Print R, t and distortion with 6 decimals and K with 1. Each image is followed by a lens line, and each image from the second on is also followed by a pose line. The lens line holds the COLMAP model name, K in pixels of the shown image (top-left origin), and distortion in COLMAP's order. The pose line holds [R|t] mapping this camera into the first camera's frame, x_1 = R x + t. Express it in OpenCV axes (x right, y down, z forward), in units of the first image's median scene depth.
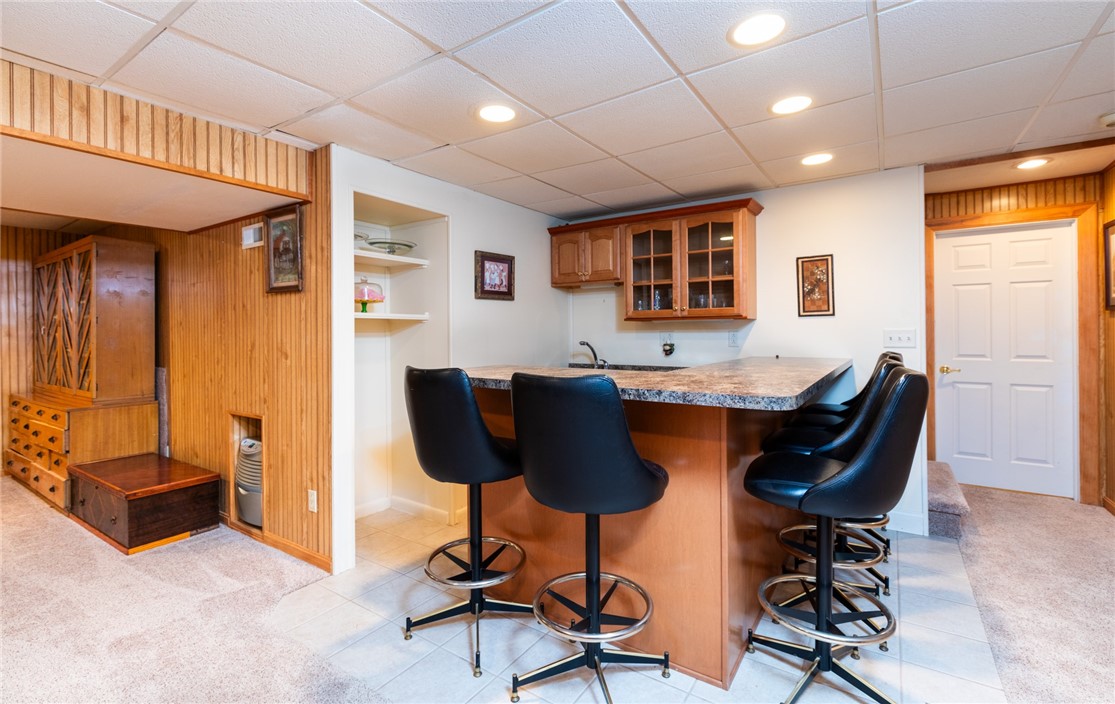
lens RADIAL K [[503.5, 0, 557.0], [0, 503.5, 329.7], [0, 0, 1]] dist [0.002701, 0.000287]
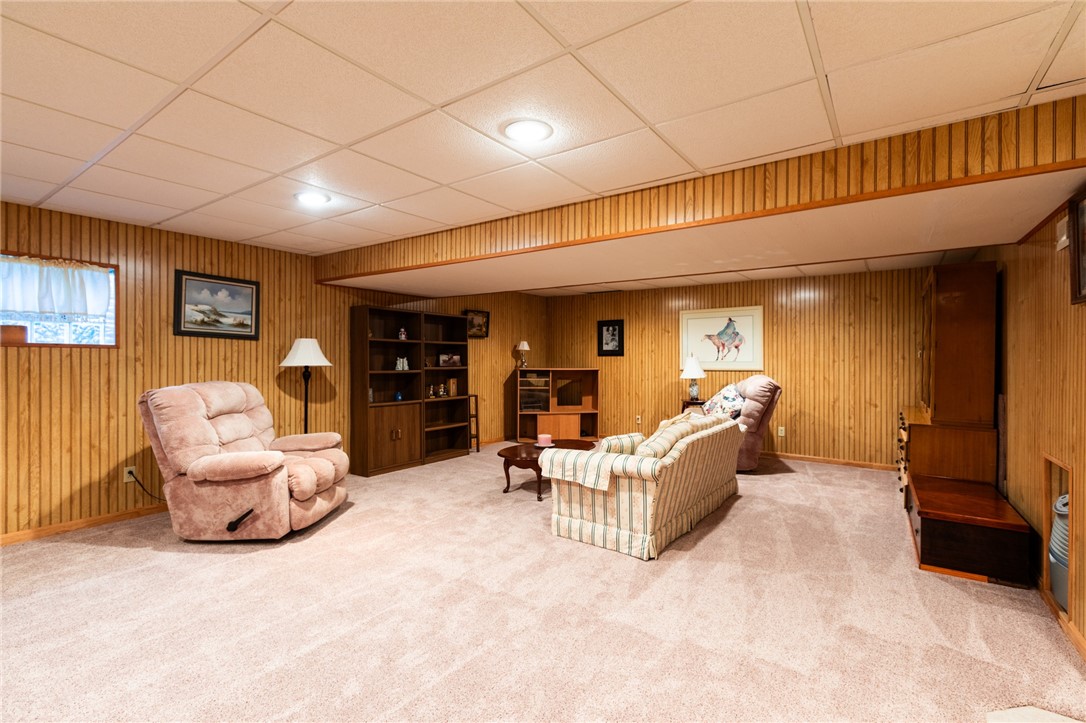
lens RADIAL K [[484.5, 0, 544.5], [0, 484.5, 359.8], [0, 0, 1]] dist [-0.000885, -0.000013]
pose [[-0.025245, 0.012760, -0.999600, 0.171194], [0.001717, 0.999918, 0.012720, -0.001367], [0.999680, -0.001395, -0.025265, 0.251868]]
